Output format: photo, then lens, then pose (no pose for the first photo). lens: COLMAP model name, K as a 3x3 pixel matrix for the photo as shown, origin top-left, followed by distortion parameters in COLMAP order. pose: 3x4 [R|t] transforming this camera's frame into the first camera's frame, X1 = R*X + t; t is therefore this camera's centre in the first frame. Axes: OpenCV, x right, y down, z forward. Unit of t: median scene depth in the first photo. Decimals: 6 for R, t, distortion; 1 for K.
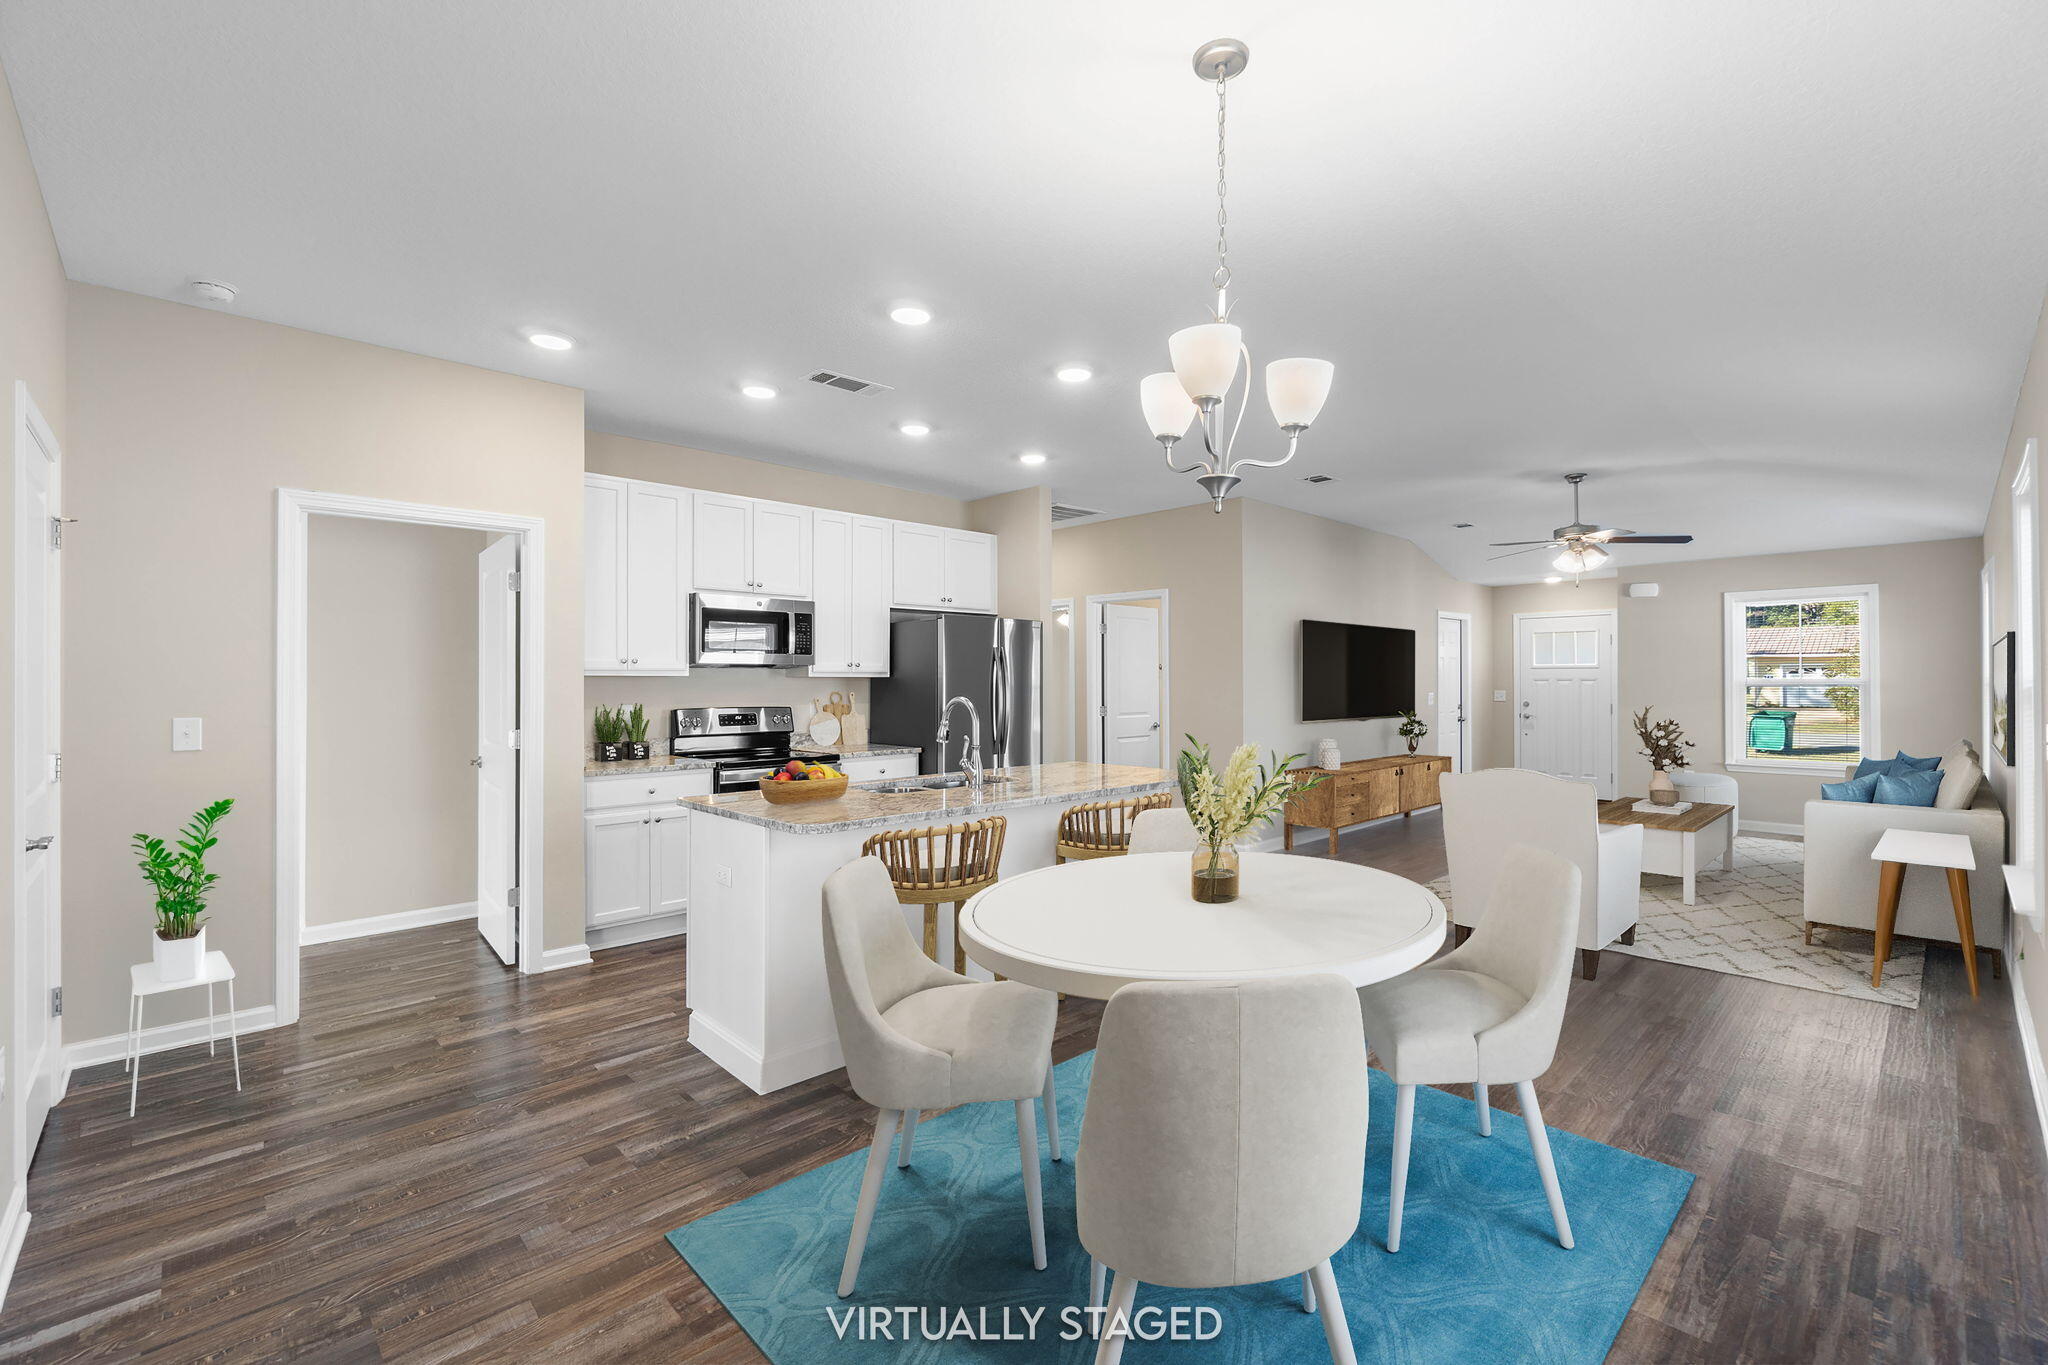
lens RADIAL K [[863.3, 0, 1027.4], [0, 863.3, 679.0], [0, 0, 1]] dist [-0.008276, 0.000260]
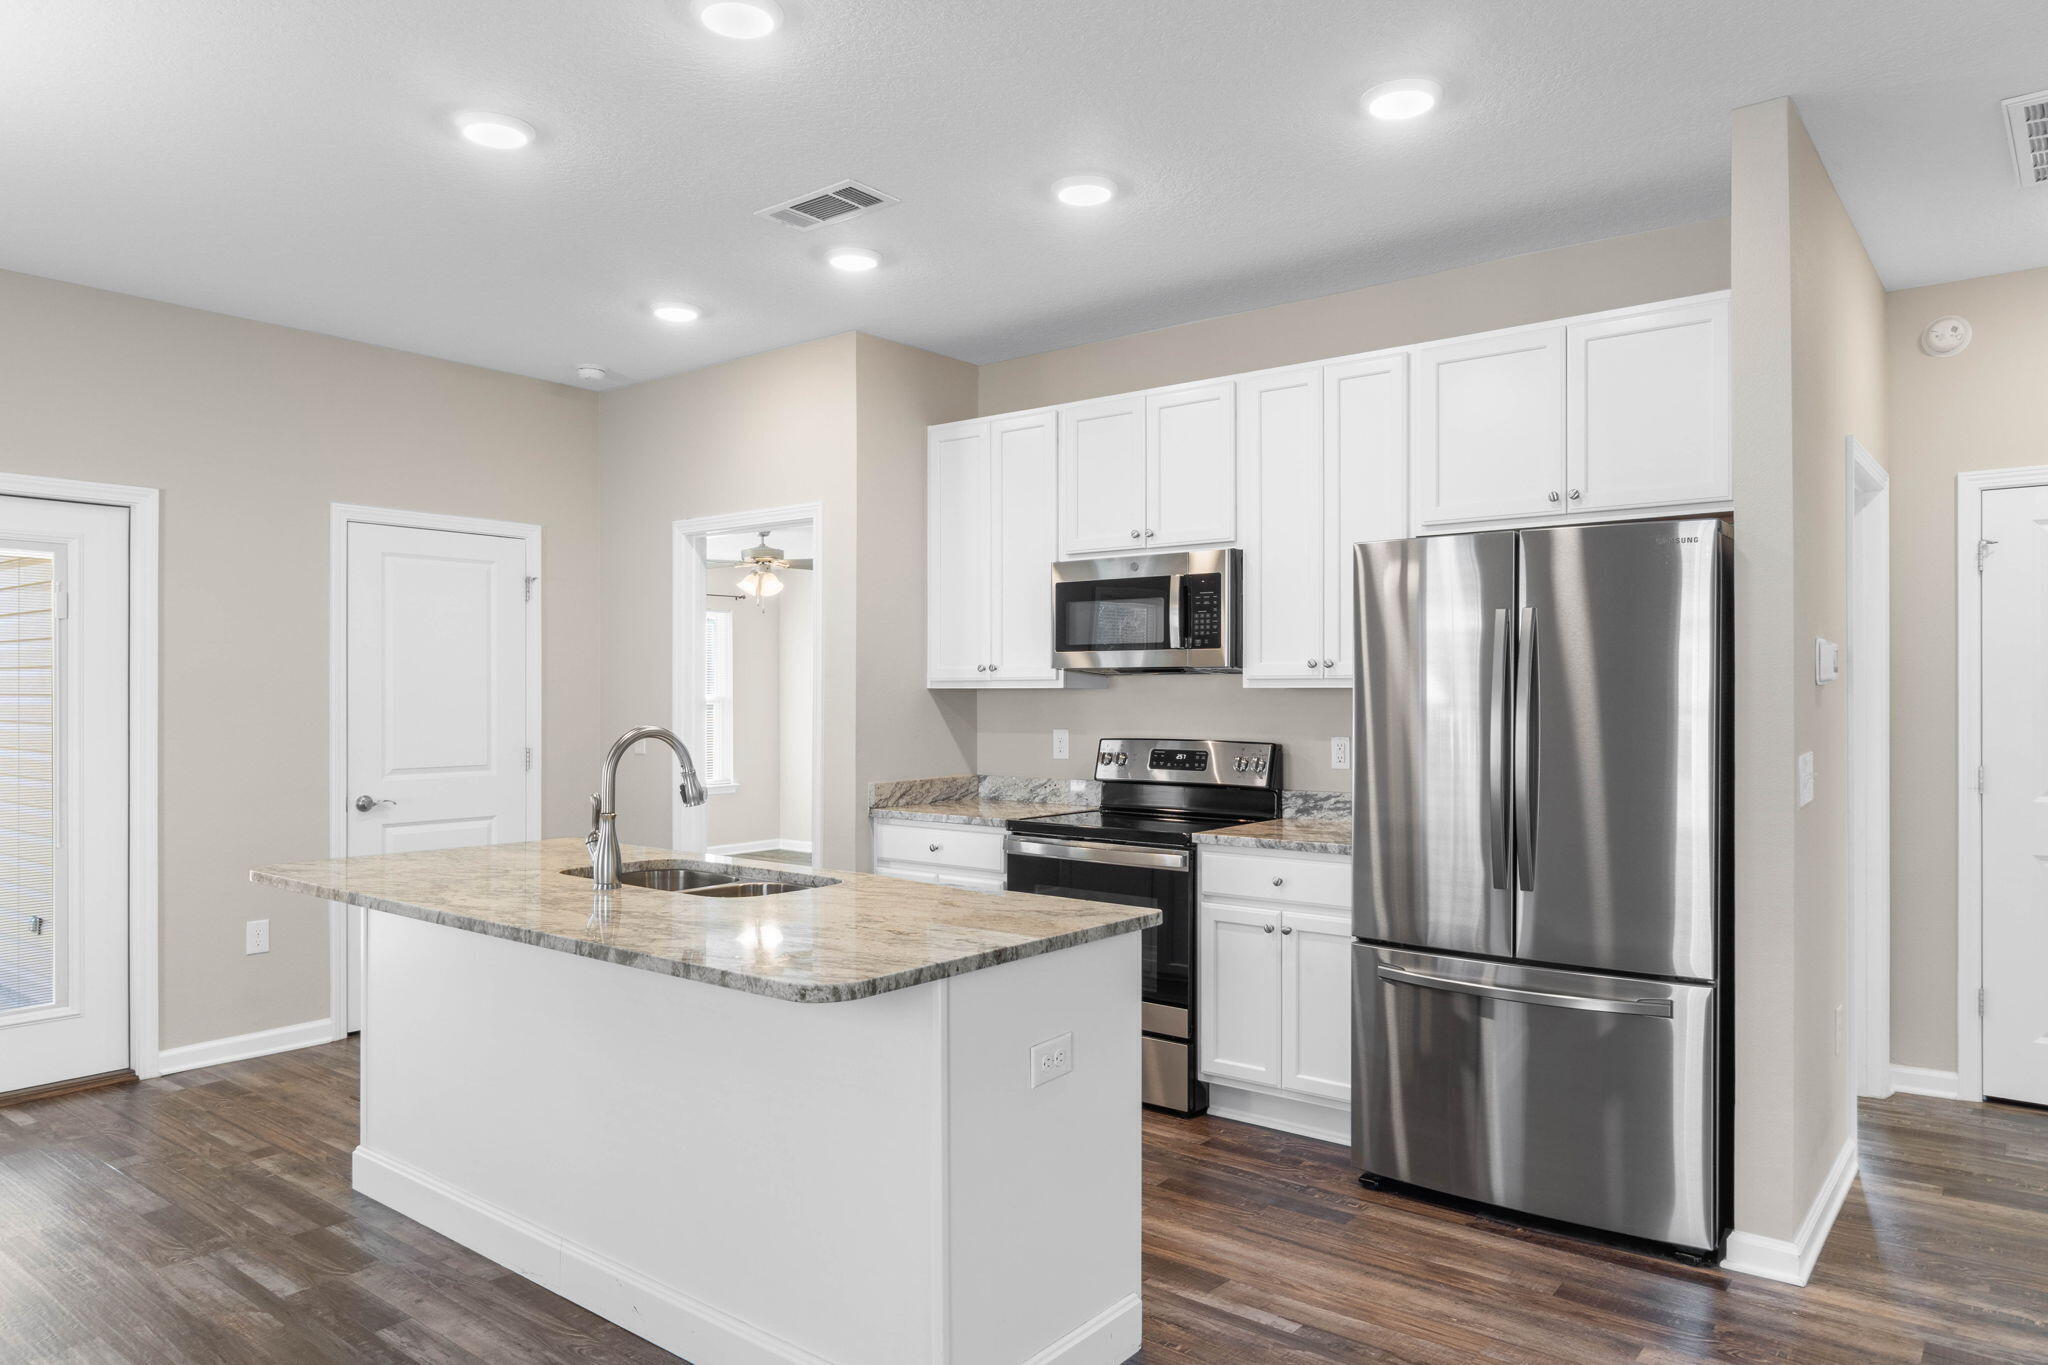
lens RADIAL K [[1320.1, 0, 1046.2], [0, 1320.1, 689.5], [0, 0, 1]] dist [0.004381, -0.000763]
pose [[0.143671, -0.000212, -0.989625, 0.549418], [0.003435, 0.999994, 0.000284, -0.002579], [0.989619, -0.003440, 0.143671, 0.761095]]
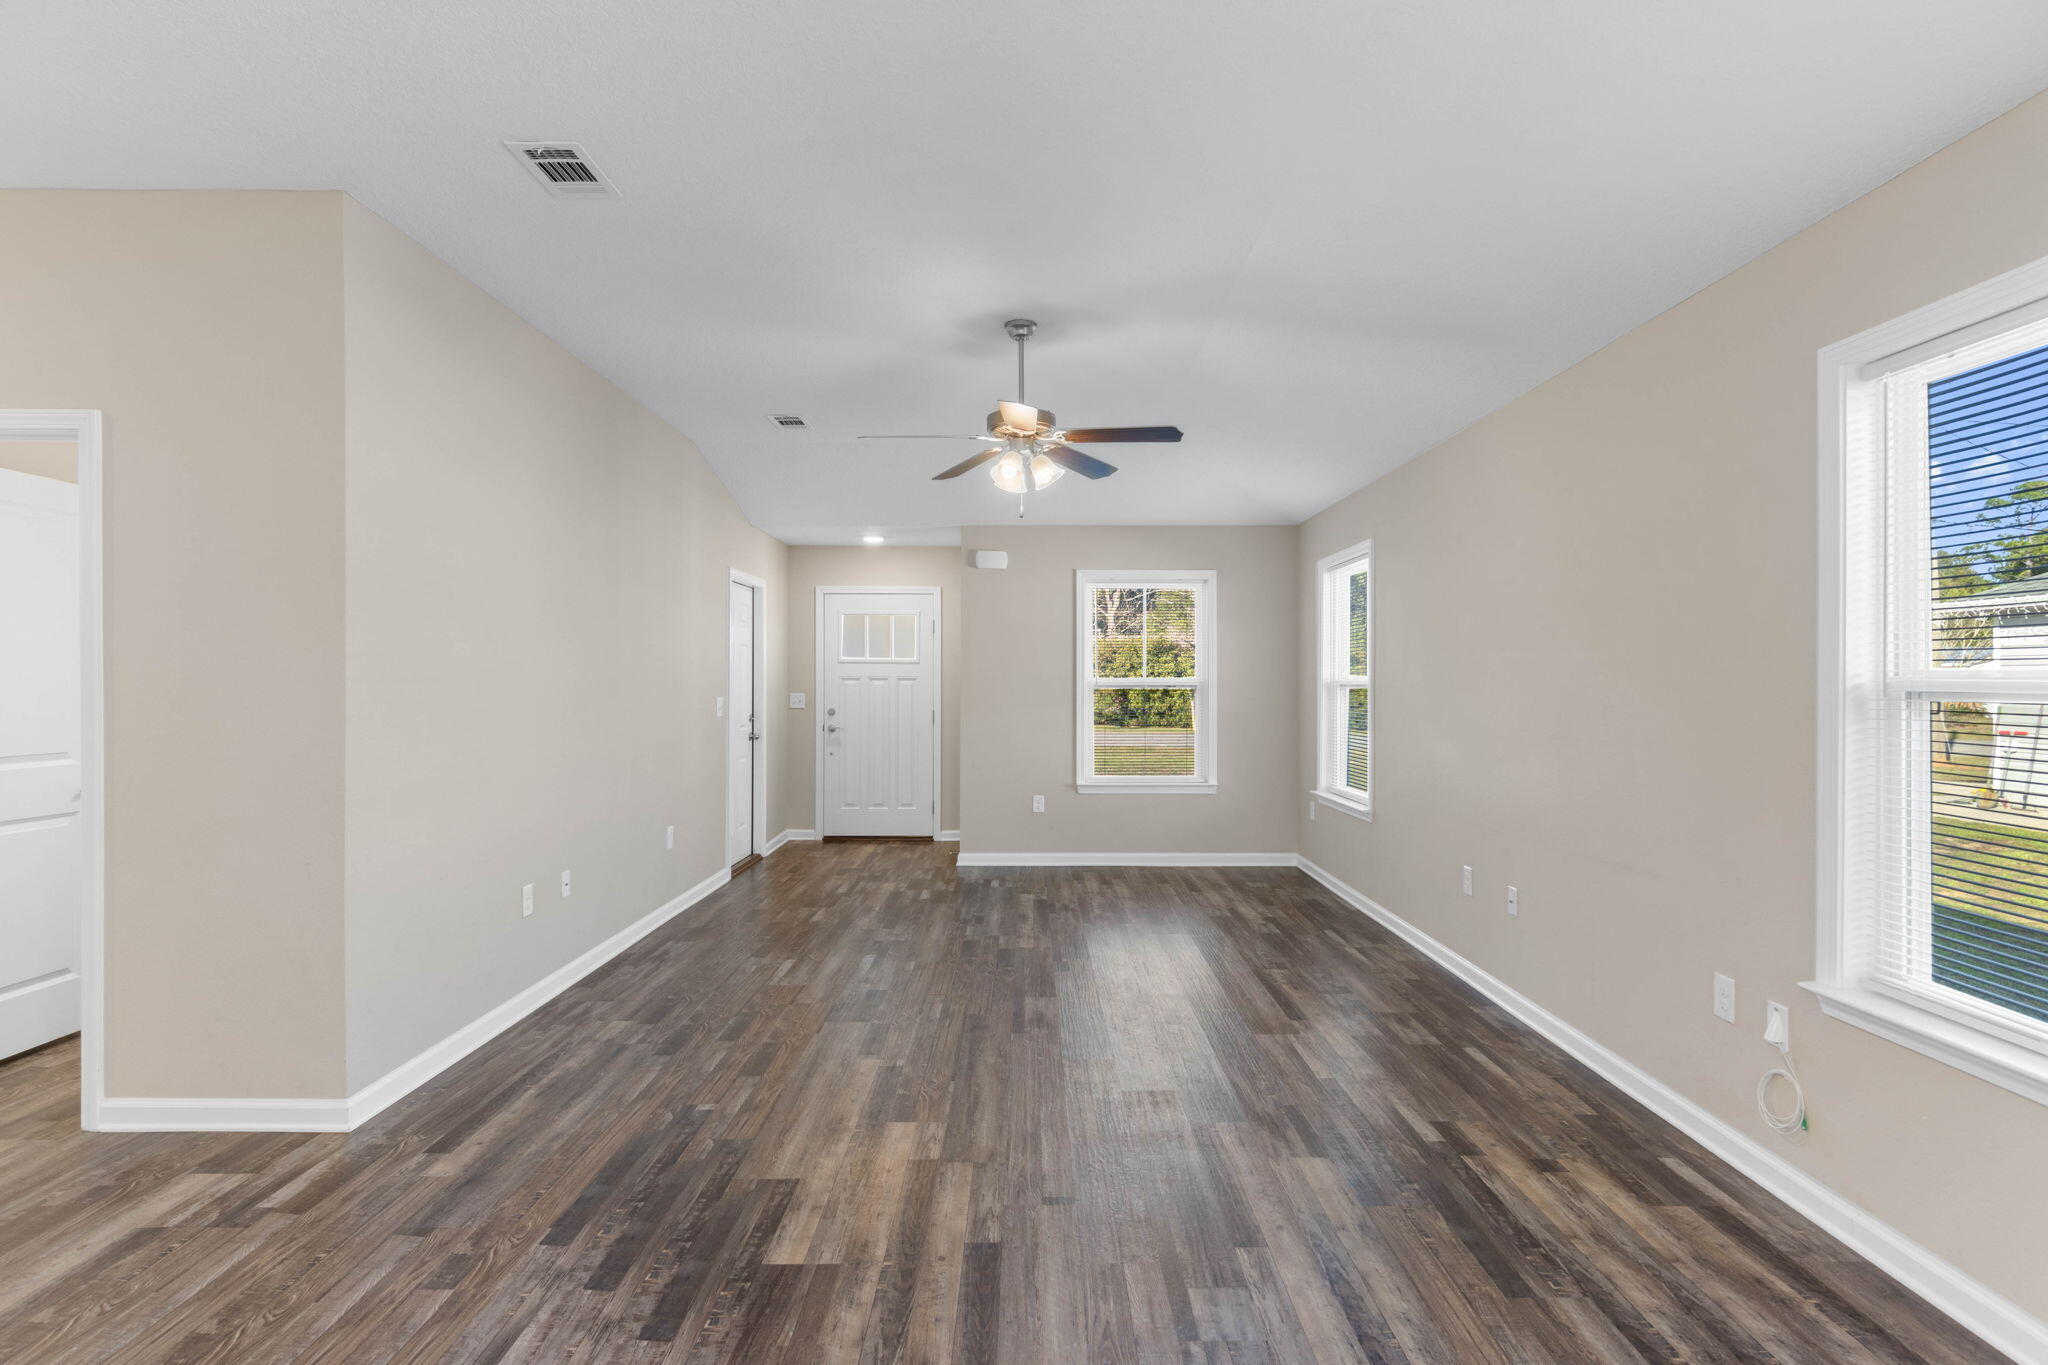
lens RADIAL K [[998.3, 0, 1024.0], [0, 998.3, 682.5], [0, 0, 1]] dist [-0.000258, 0.000322]
pose [[0.690950, 0.006056, 0.722877, 0.171457], [-0.010136, 0.999948, 0.001311, 0.003413], [-0.722832, -0.008233, 0.690975, 0.587179]]
